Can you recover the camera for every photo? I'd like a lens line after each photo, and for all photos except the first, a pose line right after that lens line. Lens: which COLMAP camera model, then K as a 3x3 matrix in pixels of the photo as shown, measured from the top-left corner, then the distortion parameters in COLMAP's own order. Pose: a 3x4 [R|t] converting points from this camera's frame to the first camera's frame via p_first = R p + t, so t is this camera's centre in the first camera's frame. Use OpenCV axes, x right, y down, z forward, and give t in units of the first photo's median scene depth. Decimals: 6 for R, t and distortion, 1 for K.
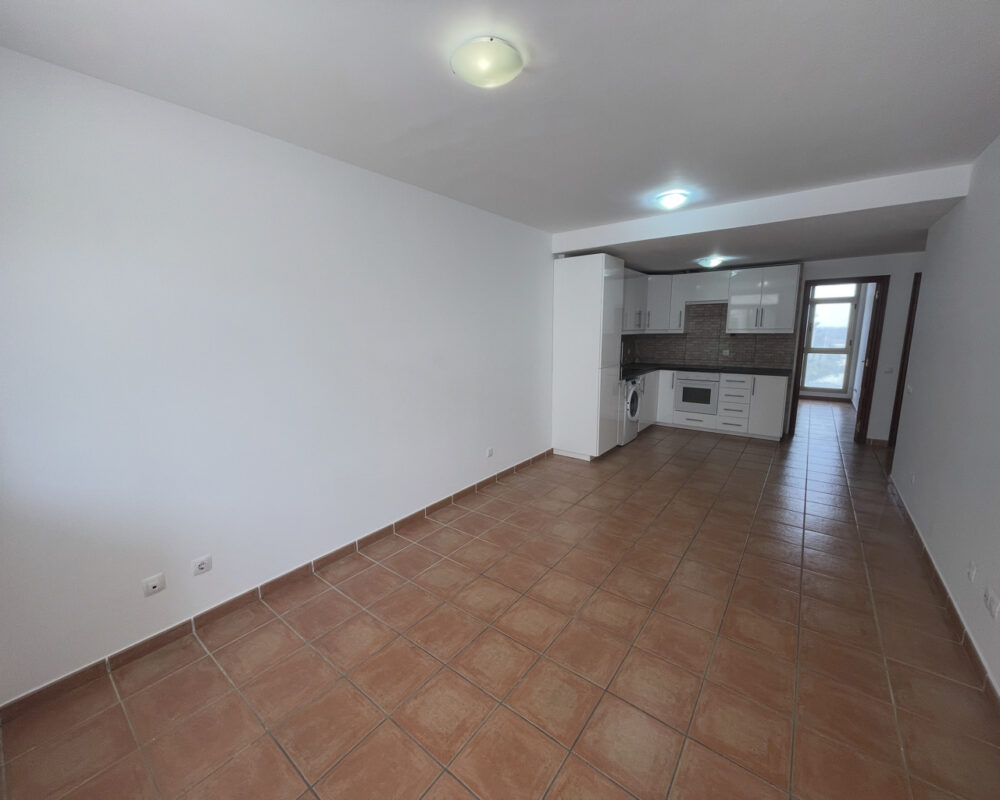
lens RADIAL K [[406.6, 0, 501.9], [0, 406.6, 397.2], [0, 0, 1]] dist [0.000888, 0.000246]
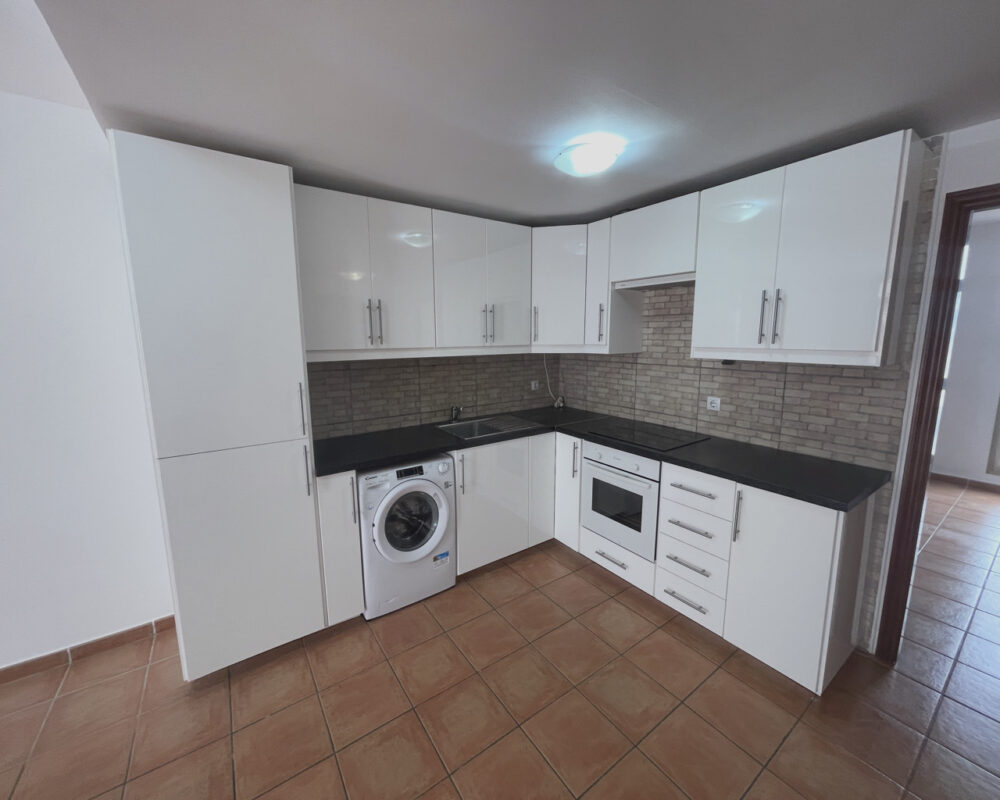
lens RADIAL K [[404.7, 0, 495.0], [0, 404.7, 396.5], [0, 0, 1]] dist [-0.002864, 0.000082]
pose [[0.952430, 0.050986, -0.300461, 0.487270], [-0.054622, 0.998500, -0.003706, -0.108047], [0.299821, 0.019942, 0.953787, 0.572097]]
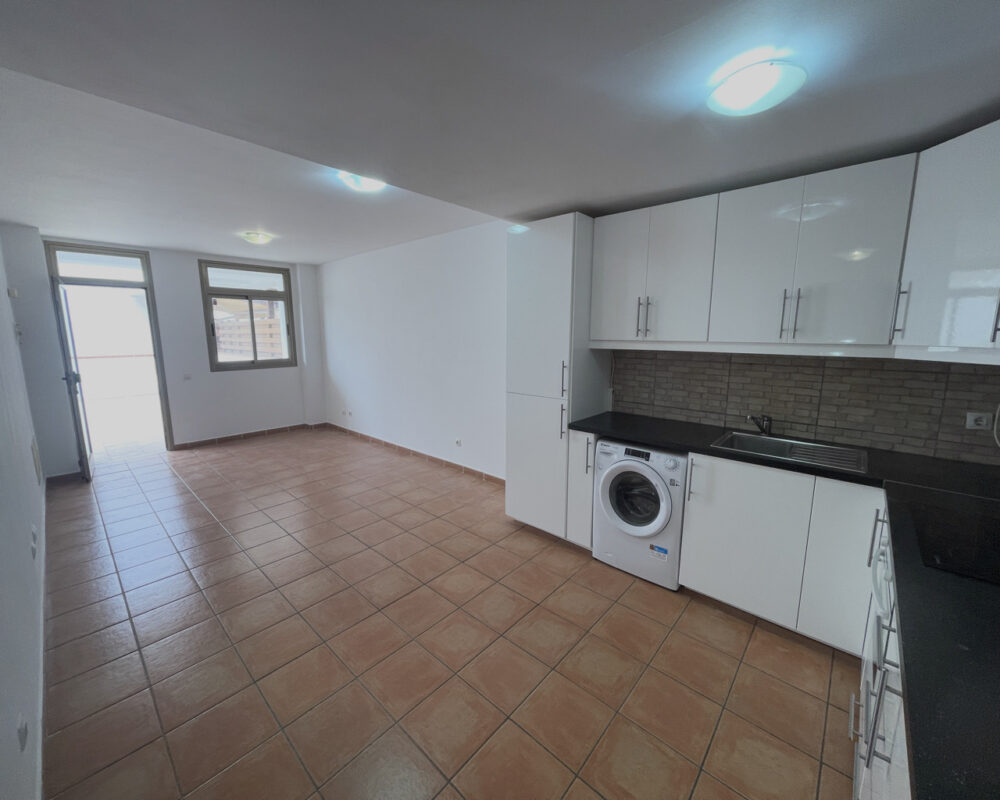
lens RADIAL K [[404.7, 0, 495.0], [0, 404.7, 396.5], [0, 0, 1]] dist [-0.002864, 0.000082]
pose [[-0.086868, 0.173198, -0.981049, 0.716178], [-0.164821, 0.968701, 0.185613, -0.145261], [0.982491, 0.177821, -0.055602, 0.785480]]
